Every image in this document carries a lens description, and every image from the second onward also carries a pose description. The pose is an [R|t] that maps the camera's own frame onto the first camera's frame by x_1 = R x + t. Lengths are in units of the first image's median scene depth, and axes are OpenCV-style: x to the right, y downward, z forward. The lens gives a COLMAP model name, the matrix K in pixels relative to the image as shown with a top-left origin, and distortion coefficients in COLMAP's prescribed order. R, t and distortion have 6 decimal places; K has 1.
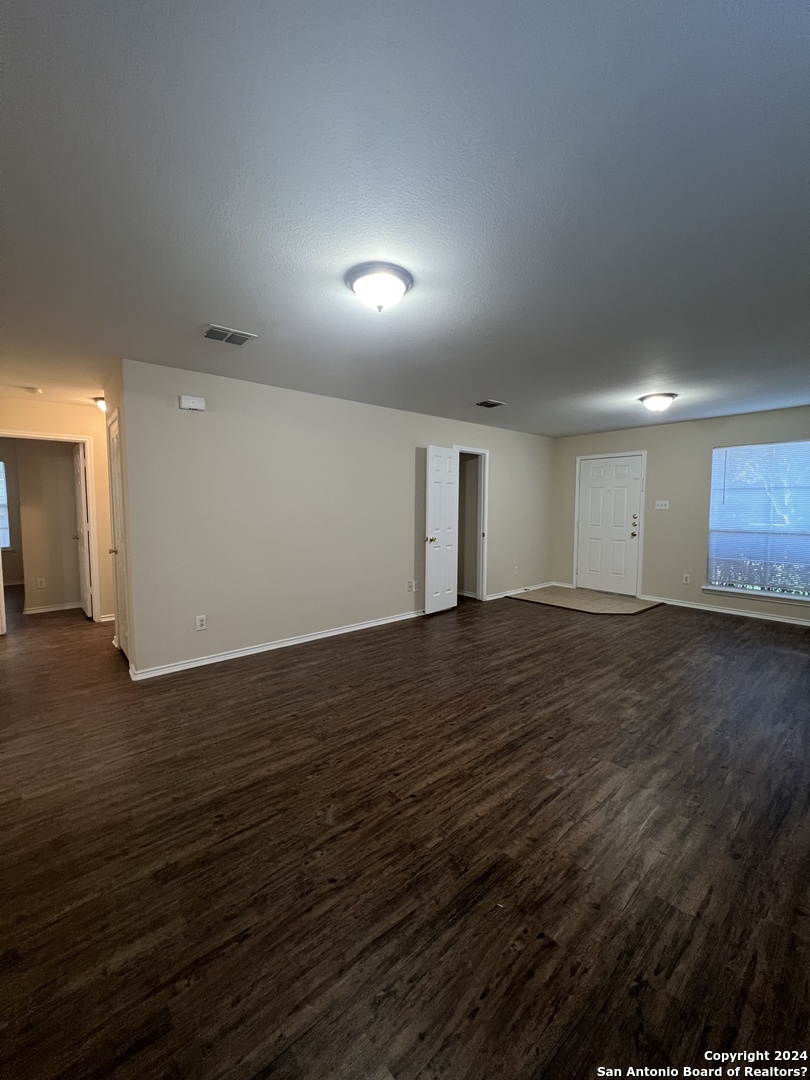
lens RADIAL K [[429.9, 0, 406.0], [0, 429.9, 535.4], [0, 0, 1]] dist [-0.000462, -0.000020]
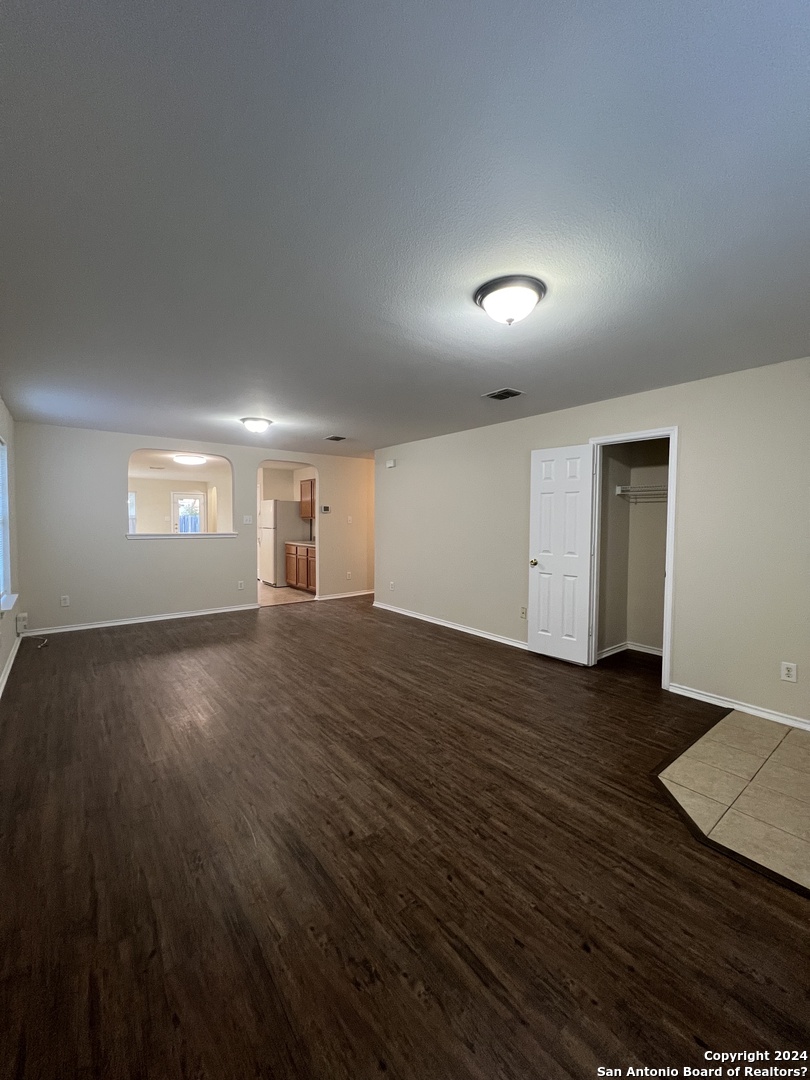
lens RADIAL K [[429.9, 0, 406.0], [0, 429.9, 535.4], [0, 0, 1]] dist [-0.000462, -0.000020]
pose [[-0.035607, 0.036820, -0.998687, 1.483793], [-0.079337, 0.996063, 0.039552, -0.092829], [0.996212, 0.080641, -0.032545, 1.279326]]
